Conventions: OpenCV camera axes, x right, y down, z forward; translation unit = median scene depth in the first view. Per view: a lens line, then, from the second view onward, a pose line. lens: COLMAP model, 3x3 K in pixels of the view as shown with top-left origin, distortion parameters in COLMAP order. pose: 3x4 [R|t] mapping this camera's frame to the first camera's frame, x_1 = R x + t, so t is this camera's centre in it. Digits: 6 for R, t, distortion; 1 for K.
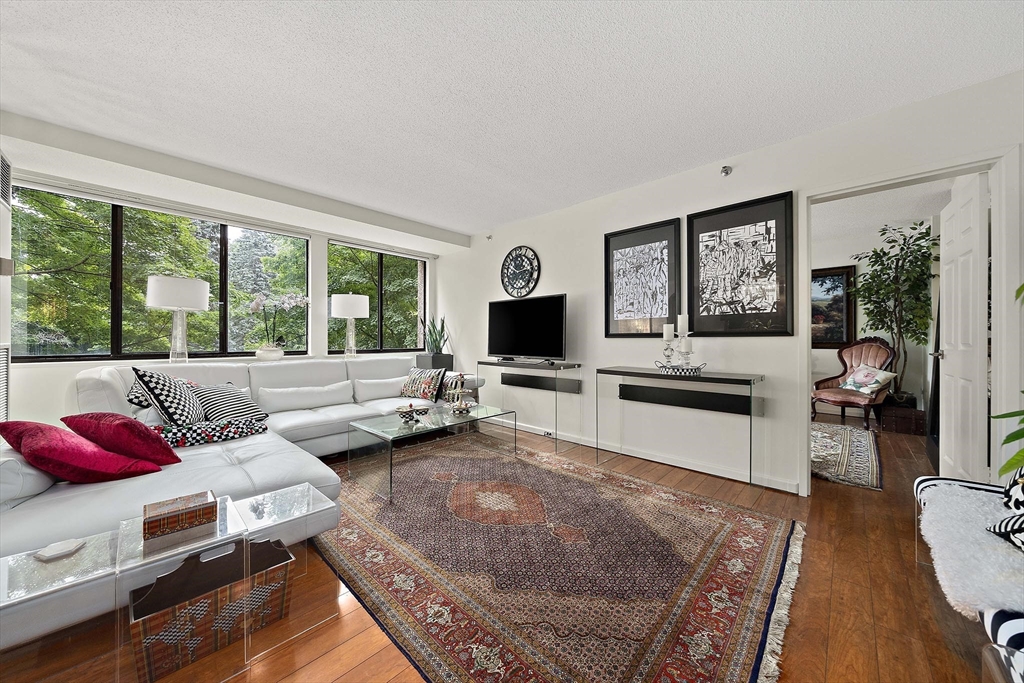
lens RADIAL K [[361.2, 0, 514.5], [0, 361.2, 336.8], [0, 0, 1]] dist [-0.002017, -0.000137]
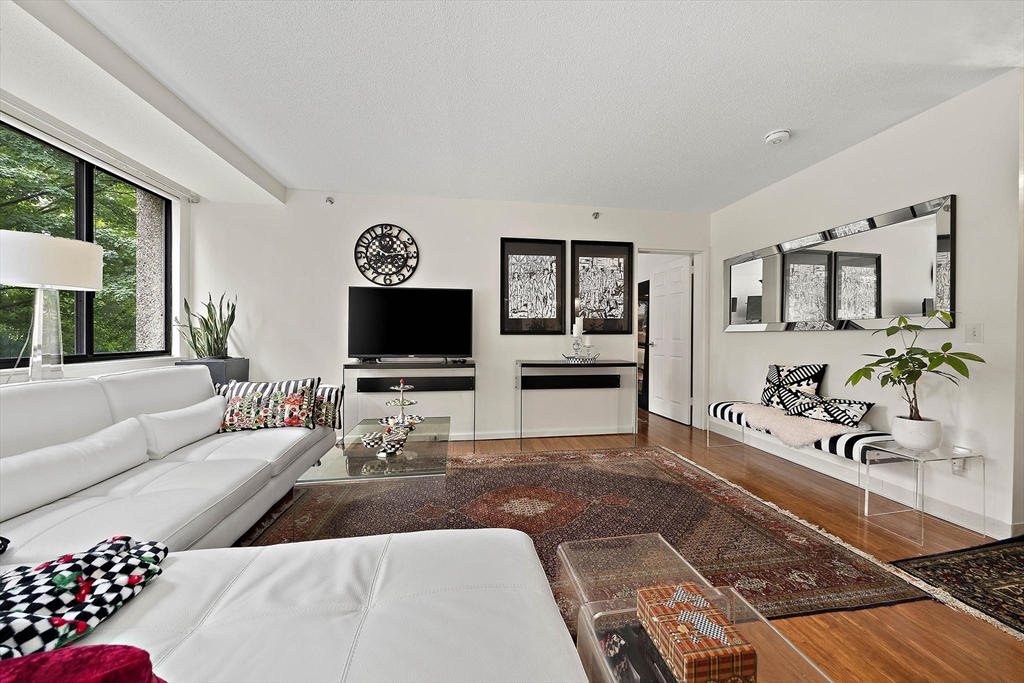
lens RADIAL K [[361.2, 0, 514.5], [0, 361.2, 336.8], [0, 0, 1]] dist [-0.002017, -0.000137]
pose [[0.612025, -0.001416, 0.790837, -0.632561], [-0.009434, 0.999914, 0.009091, -0.000652], [-0.790782, -0.013025, 0.611959, 0.345729]]
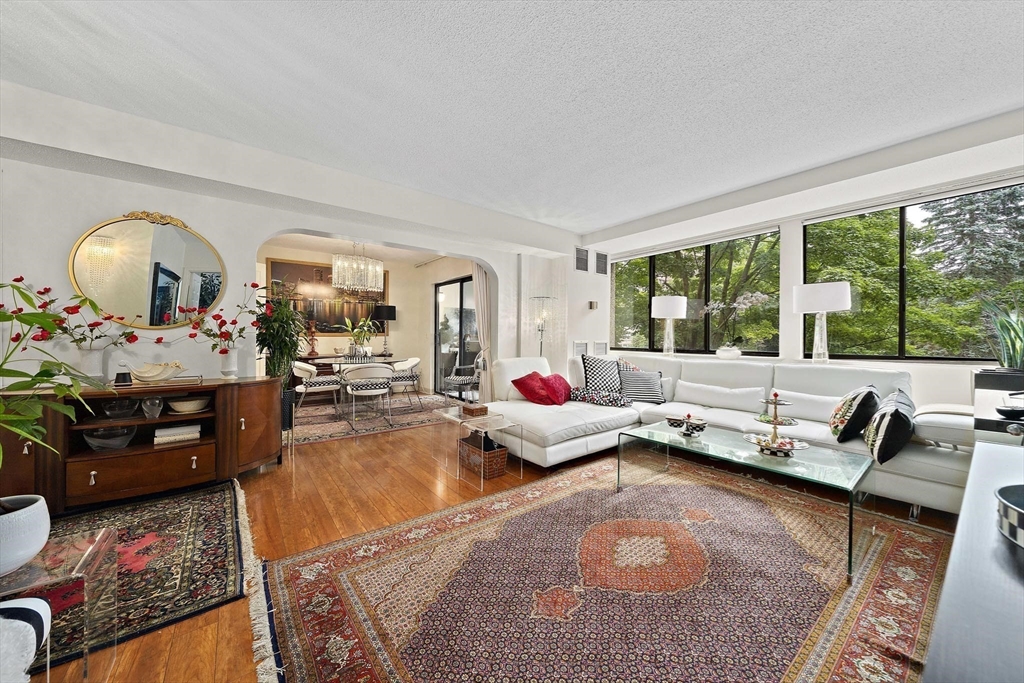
lens RADIAL K [[358.8, 0, 521.8], [0, 358.8, 339.0], [0, 0, 1]] dist [-0.005549, -0.000101]
pose [[-0.151962, 0.002440, -0.988383, 0.574781], [0.002566, 0.999995, 0.002074, 0.001710], [0.988383, -0.002221, -0.151968, 0.676356]]
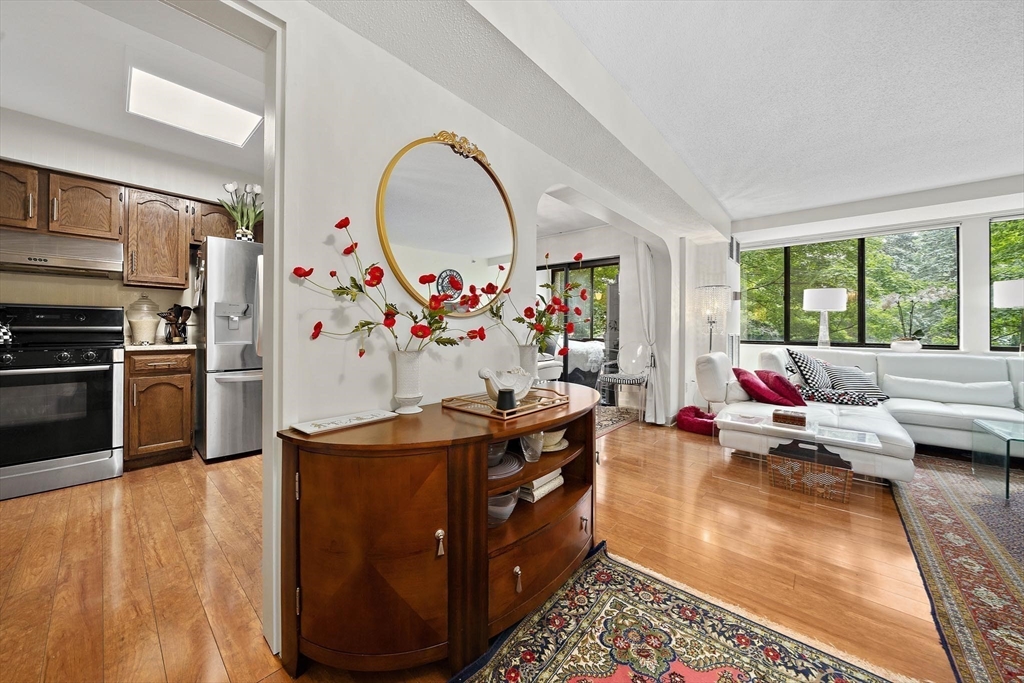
lens RADIAL K [[358.2, 0, 512.2], [0, 358.2, 326.1], [0, 0, 1]] dist [-0.008413, 0.000225]
pose [[0.032388, -0.008394, -0.999440, 0.417670], [-0.001388, 0.999963, -0.008443, -0.003590], [0.999474, 0.001661, 0.032375, -0.253397]]
